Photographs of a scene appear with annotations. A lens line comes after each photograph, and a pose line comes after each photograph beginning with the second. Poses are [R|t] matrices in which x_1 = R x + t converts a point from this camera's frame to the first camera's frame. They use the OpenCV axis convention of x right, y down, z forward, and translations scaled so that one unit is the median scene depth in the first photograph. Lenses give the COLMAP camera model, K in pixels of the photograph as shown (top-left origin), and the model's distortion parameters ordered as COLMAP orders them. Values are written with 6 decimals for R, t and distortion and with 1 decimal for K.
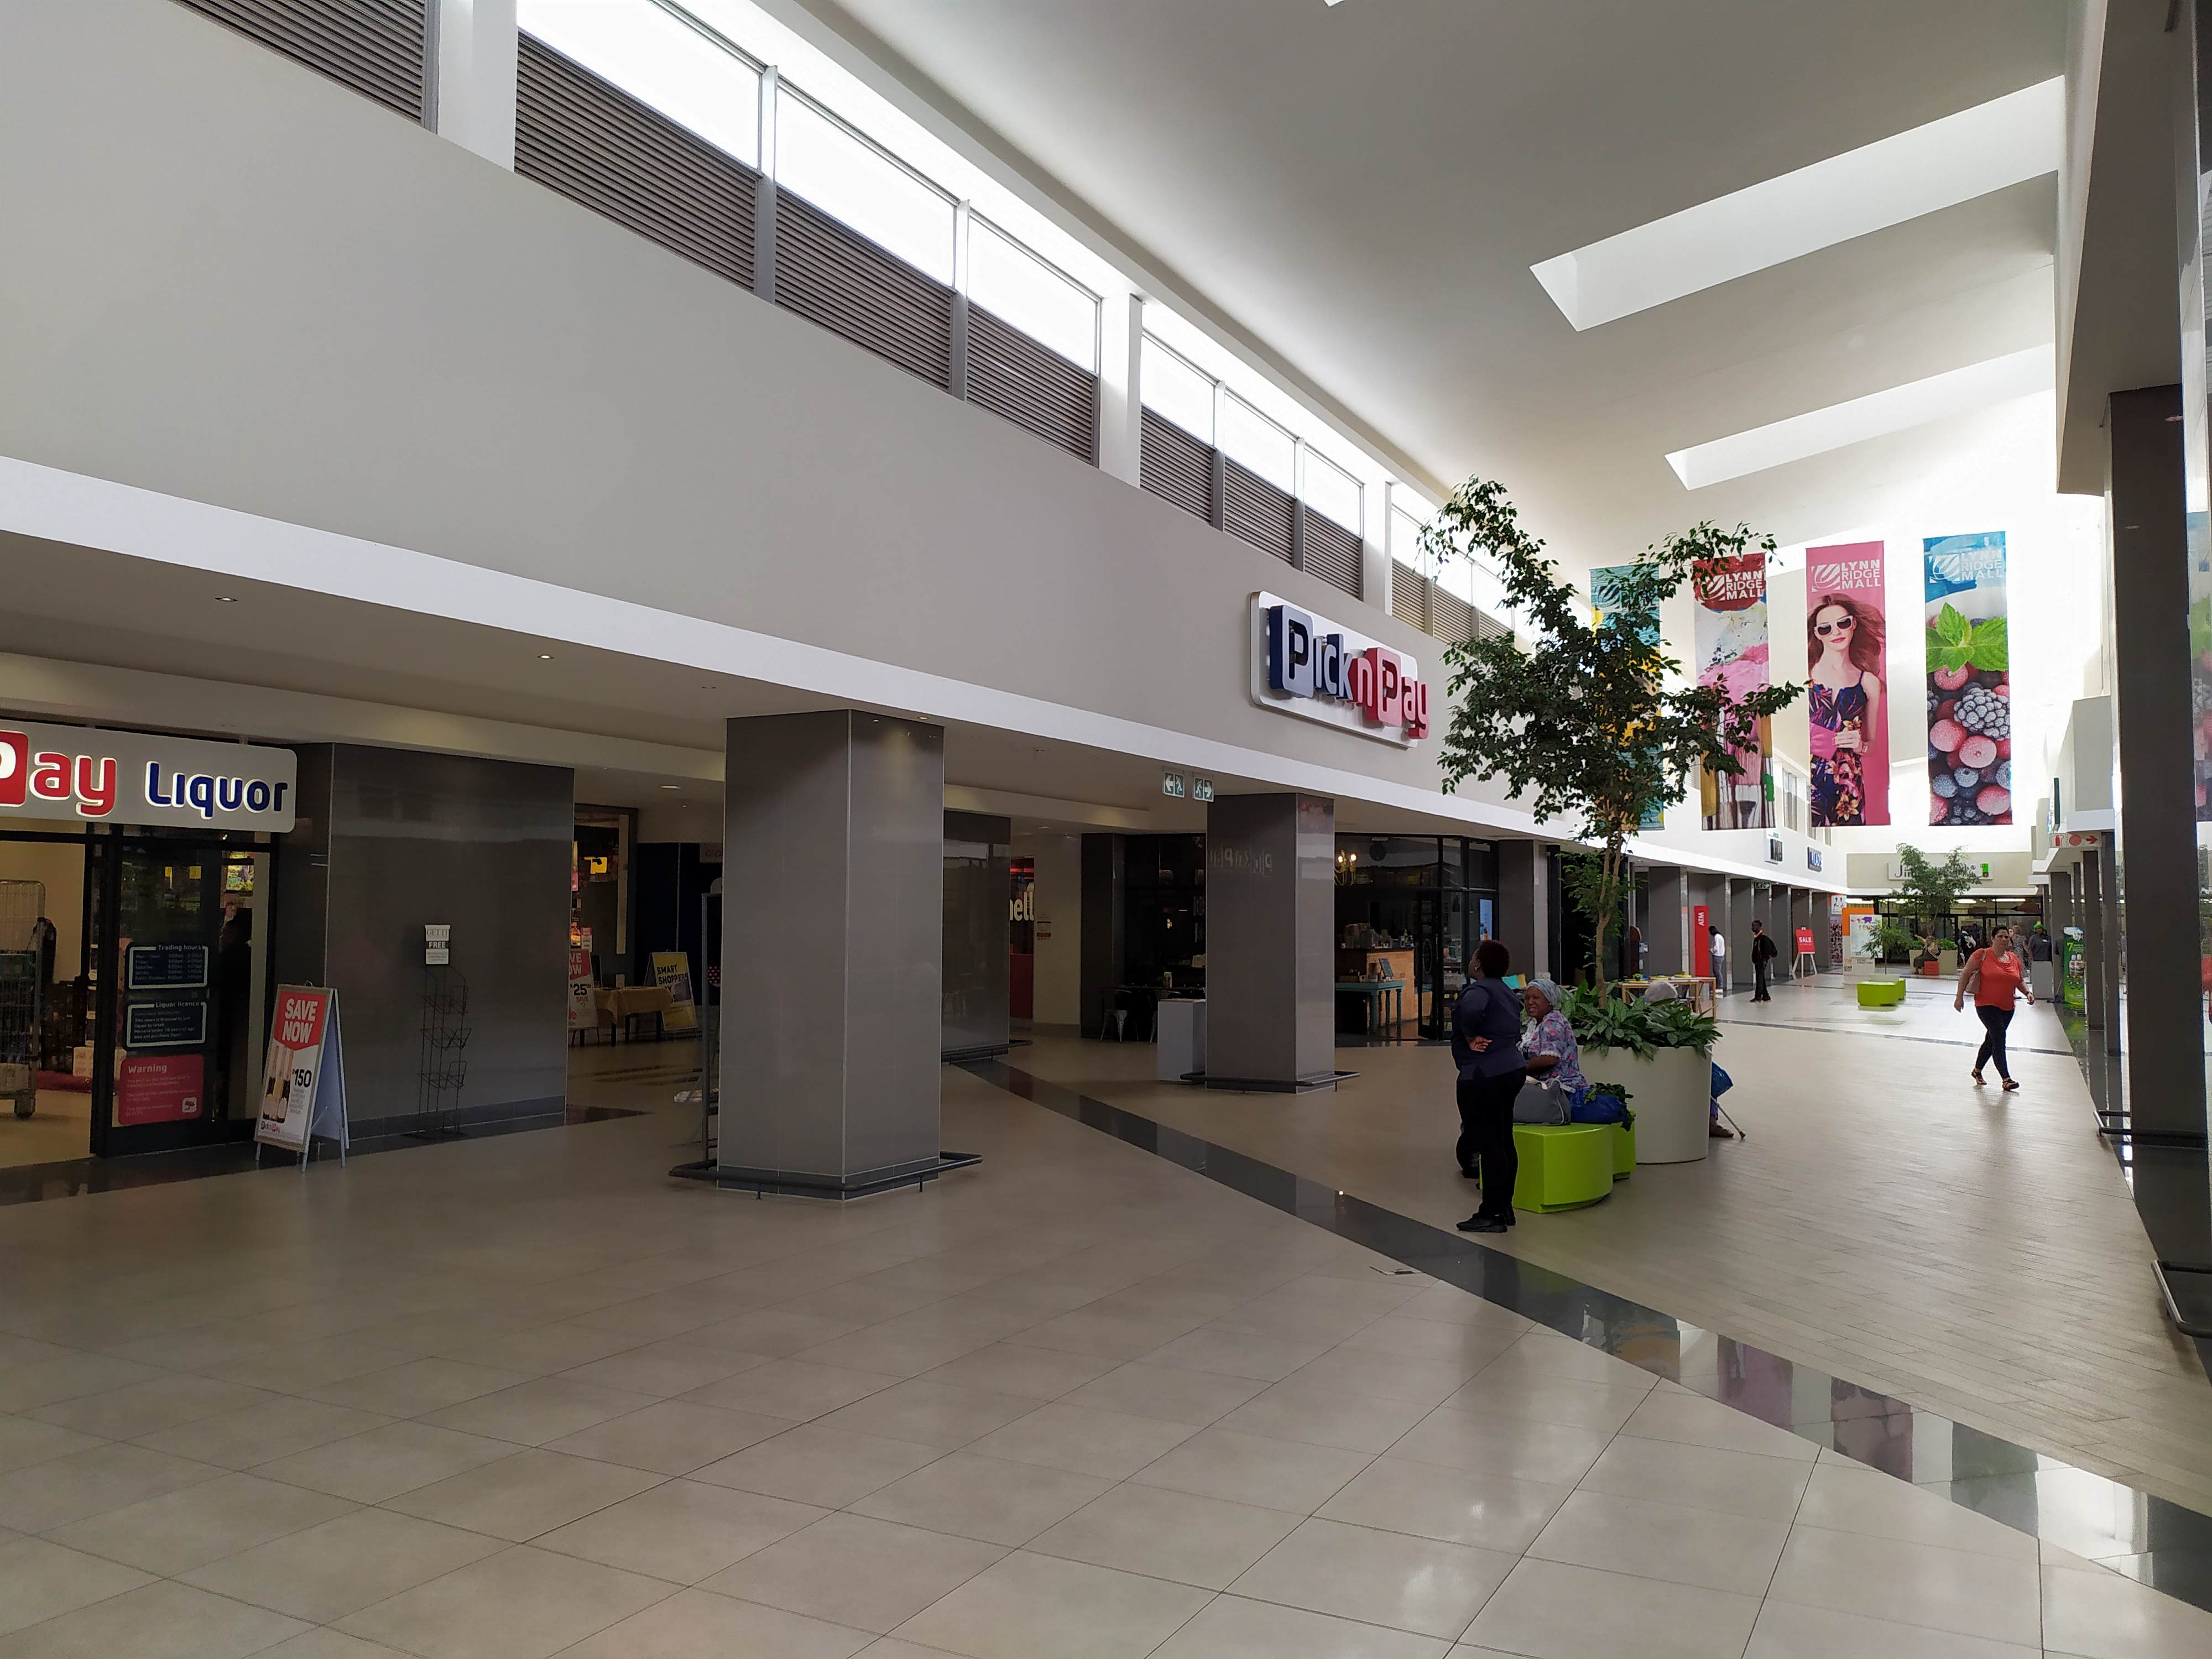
lens RADIAL K [[1648.7, 0, 1103.7], [0, 1648.7, 827.7], [0, 0, 1]] dist [-0.010706, -0.004986]
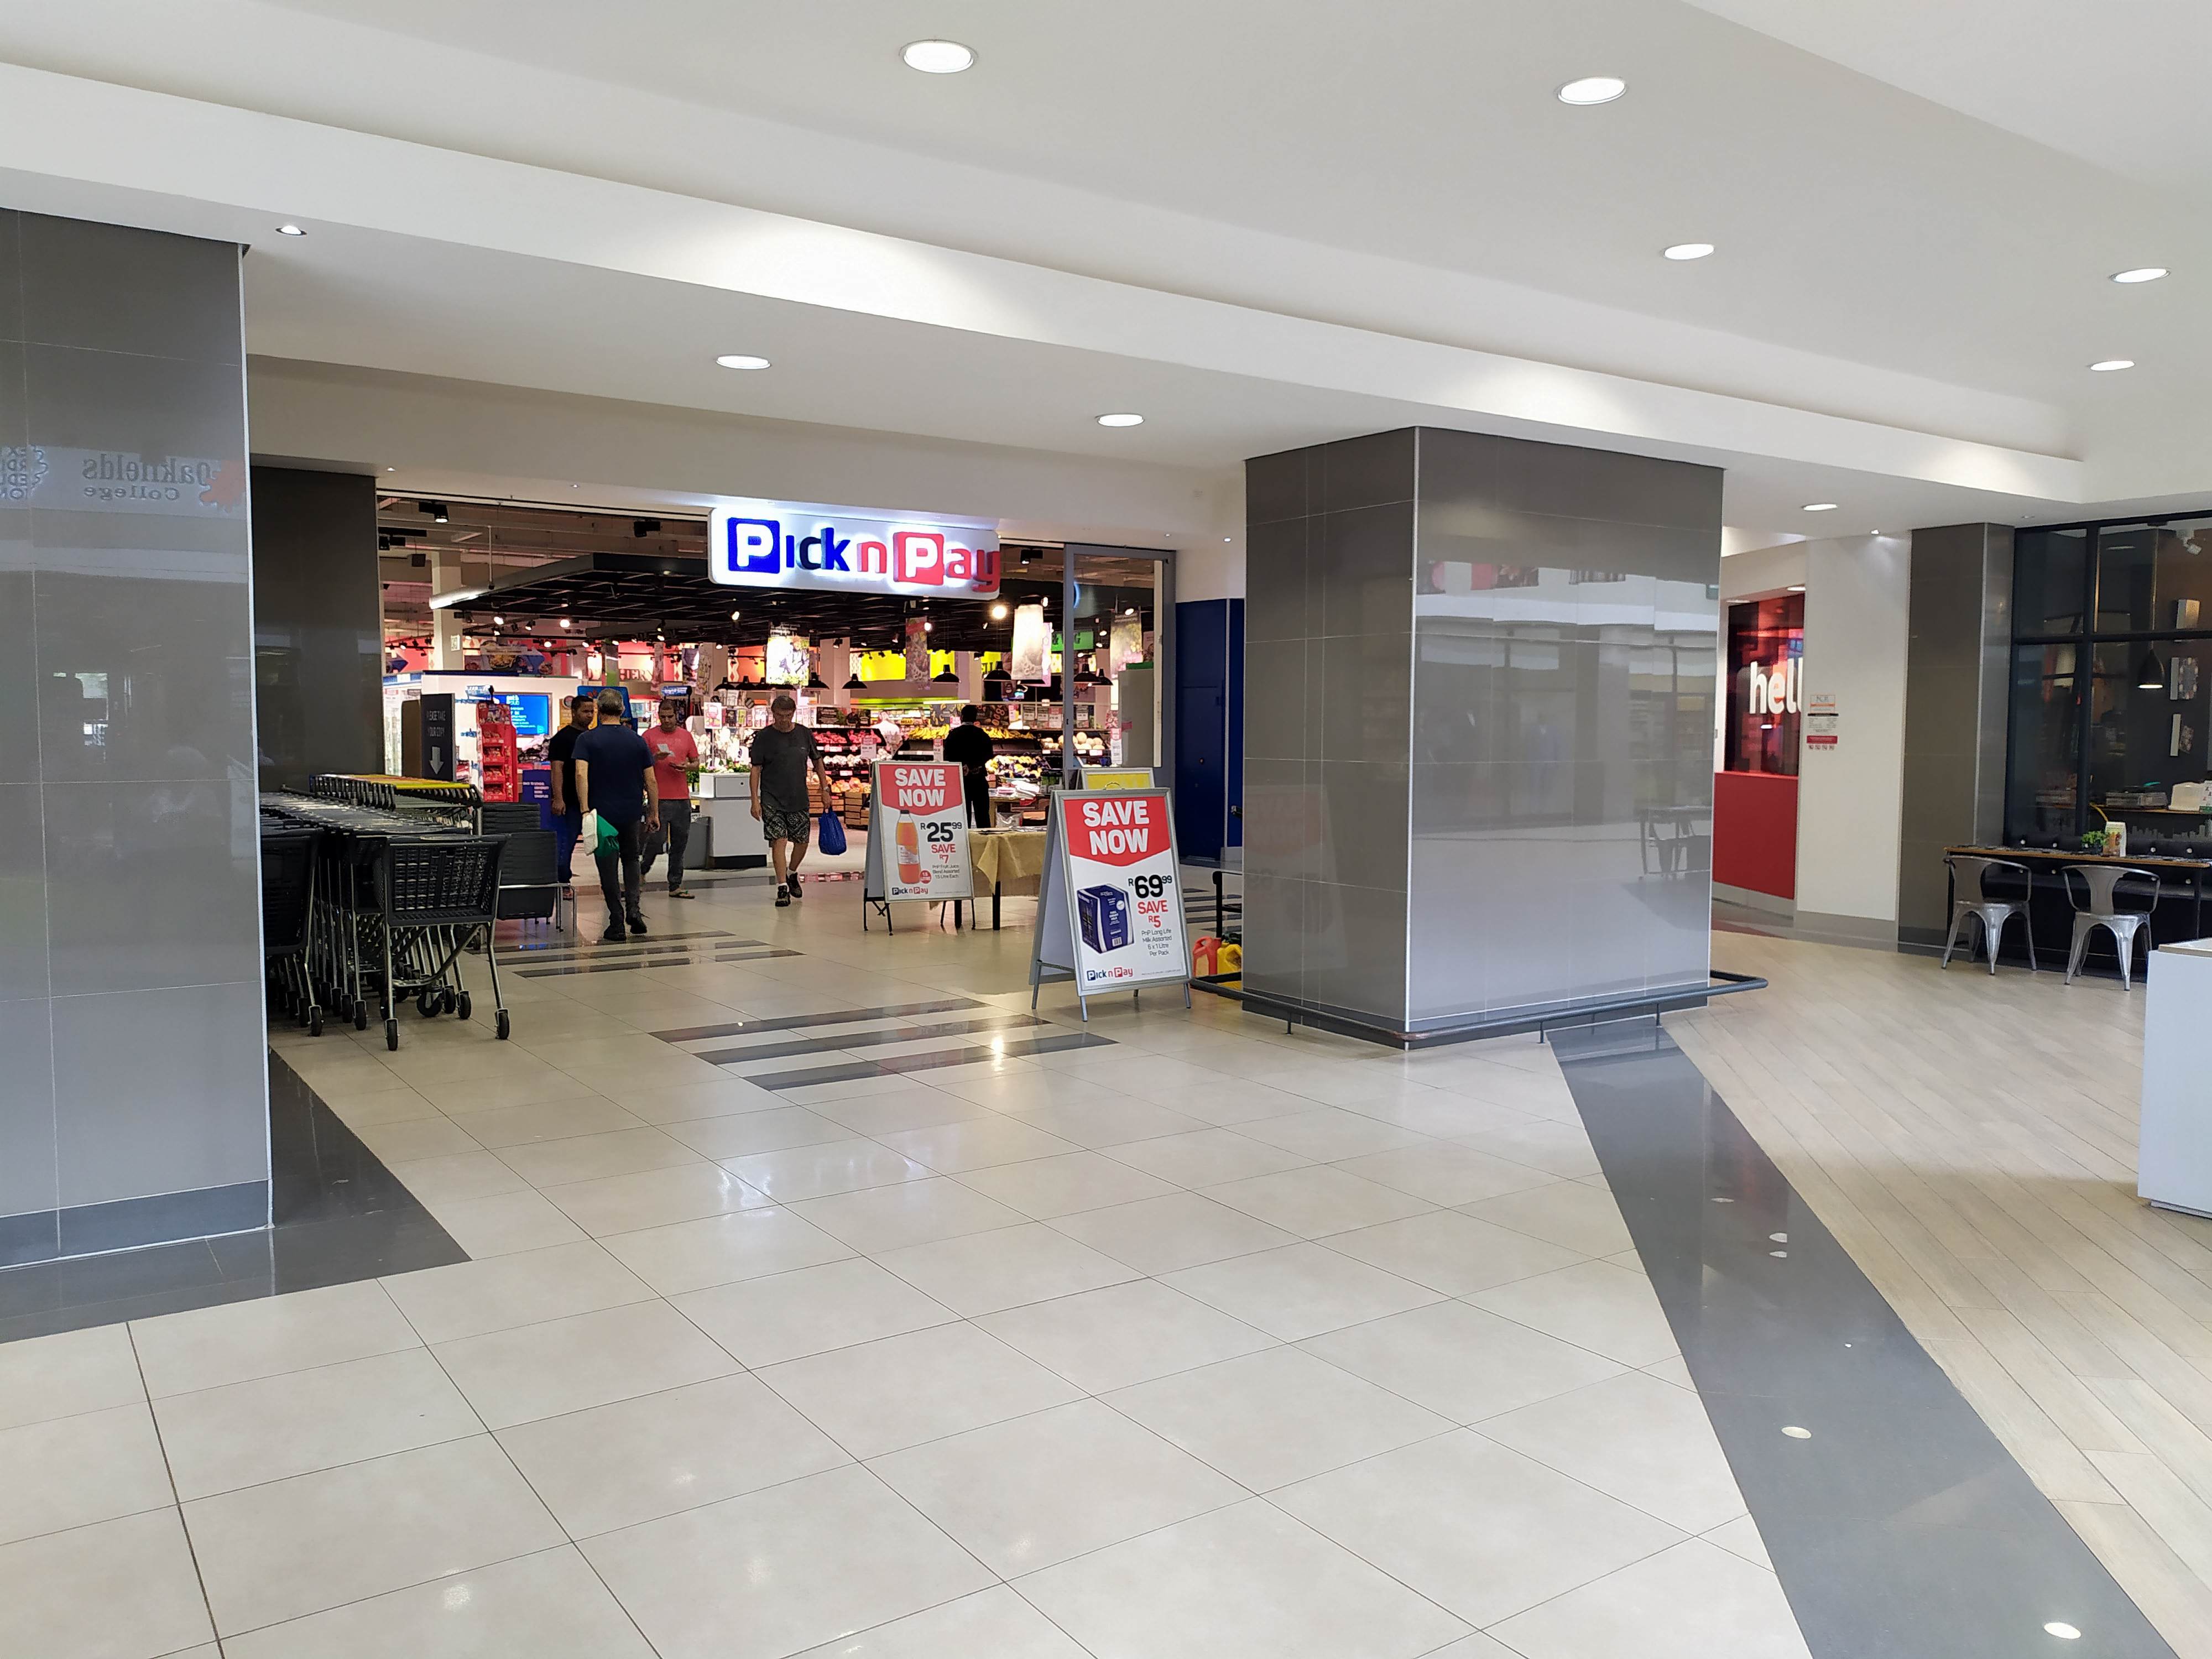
lens RADIAL K [[1648.7, 0, 1089.4], [0, 1648.7, 819.1], [0, 0, 1]] dist [-0.010706, -0.004986]
pose [[0.894175, 0.024316, -0.447056, -0.011349], [0.026978, 0.993784, 0.108012, 0.030210], [0.446904, -0.108642, 0.887961, 0.472735]]
